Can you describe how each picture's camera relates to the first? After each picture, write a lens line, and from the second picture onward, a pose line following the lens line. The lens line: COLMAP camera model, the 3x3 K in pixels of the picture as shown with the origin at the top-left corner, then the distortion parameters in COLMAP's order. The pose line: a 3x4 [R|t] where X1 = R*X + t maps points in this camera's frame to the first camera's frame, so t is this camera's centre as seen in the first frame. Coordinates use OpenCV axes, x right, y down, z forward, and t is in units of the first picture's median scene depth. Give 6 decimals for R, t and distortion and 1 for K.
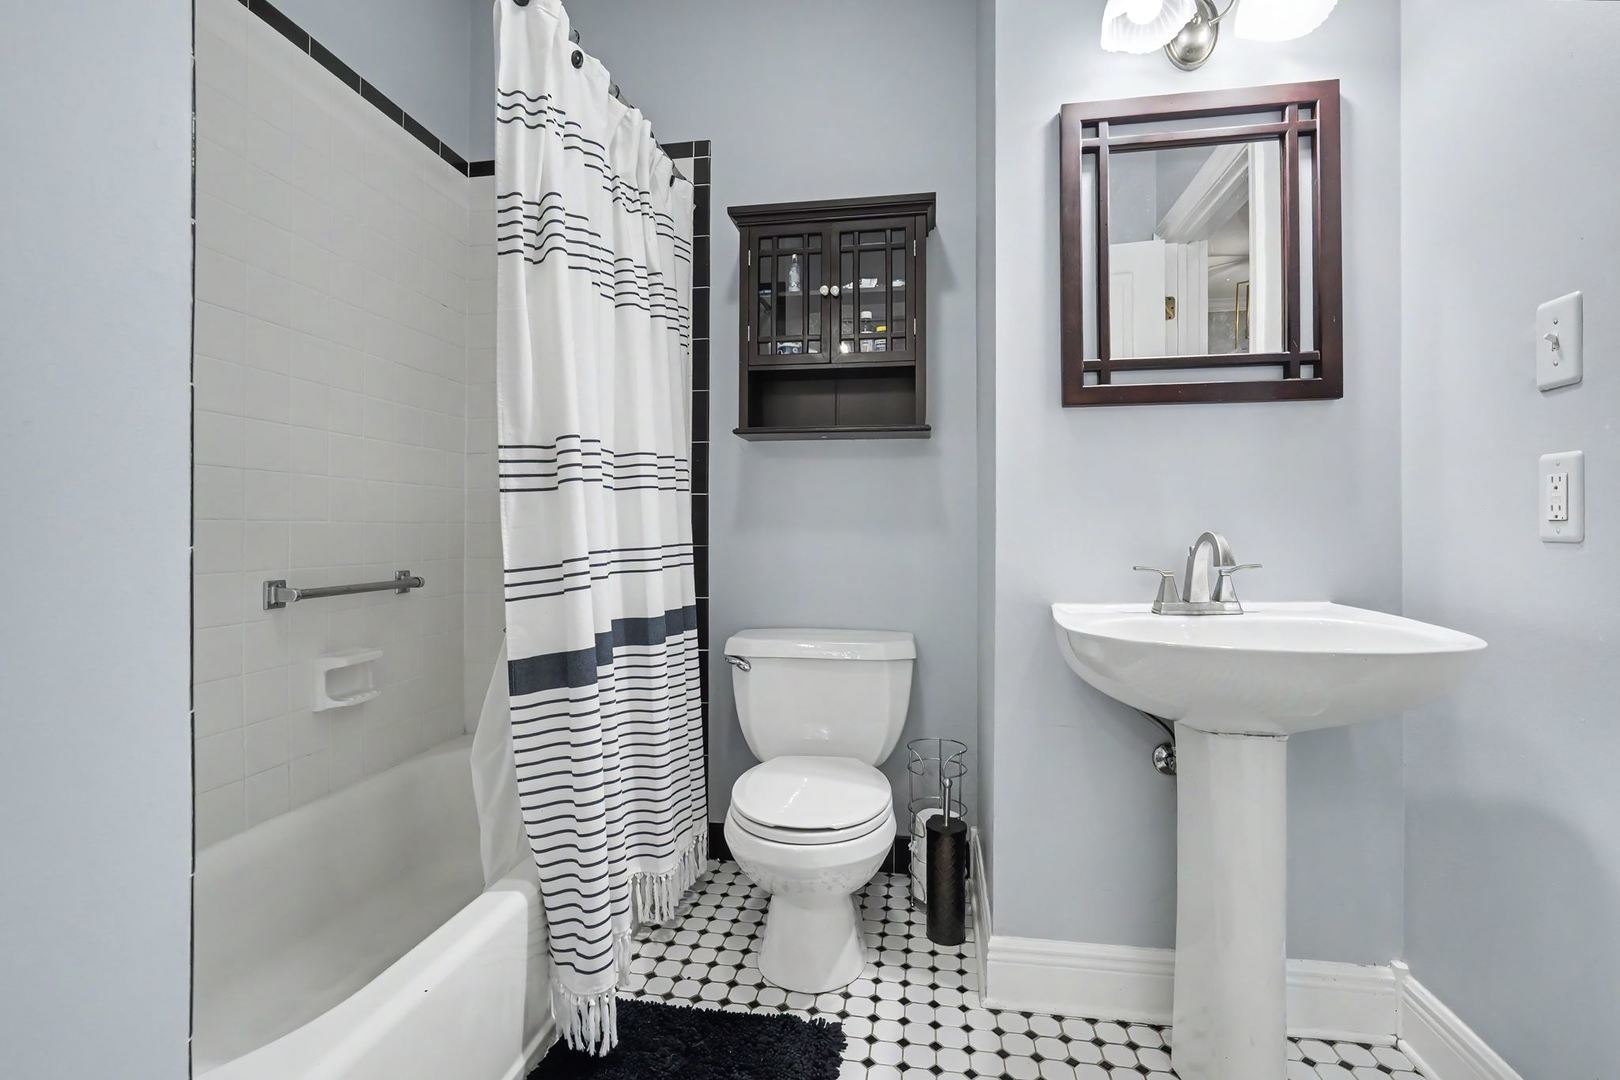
lens RADIAL K [[737.8, 0, 814.6], [0, 737.8, 529.8], [0, 0, 1]] dist [0.000007, -0.000452]
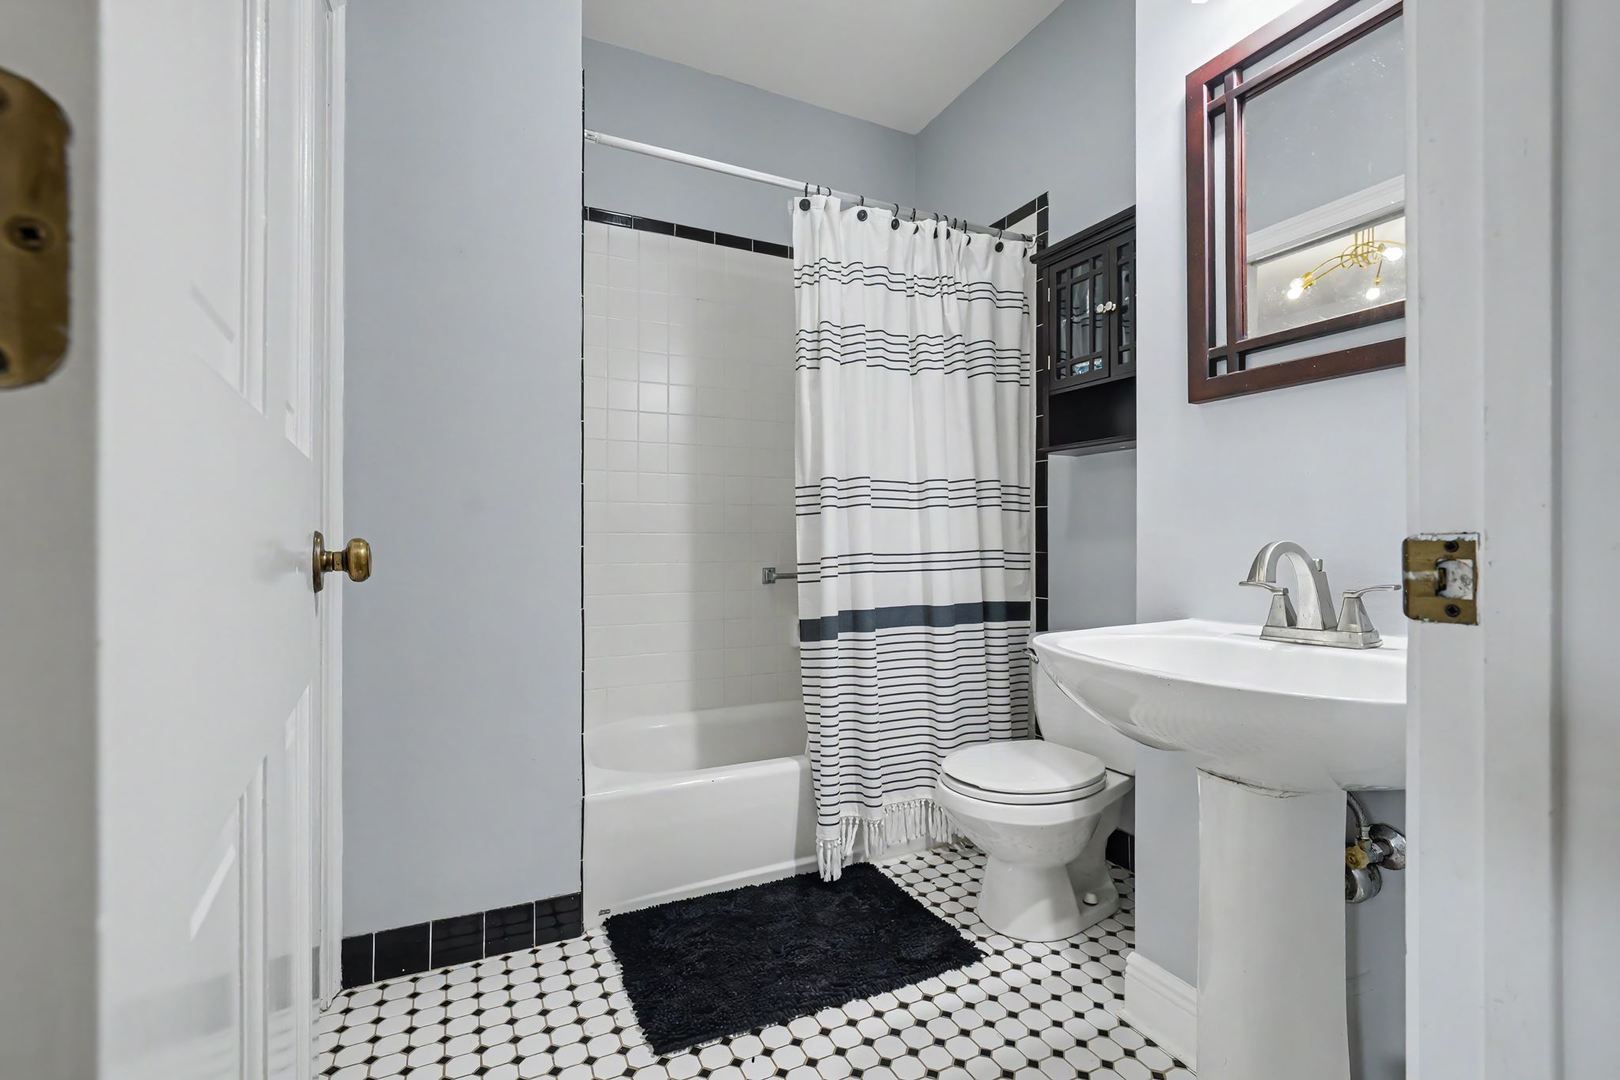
lens RADIAL K [[737.8, 0, 809.9], [0, 737.8, 541.3], [0, 0, 1]] dist [0.000007, -0.000452]
pose [[0.562346, 0.001973, -0.826900, 0.824768], [0.001653, 0.999992, 0.003509, -0.000371], [0.826900, -0.003340, 0.562339, 0.094521]]
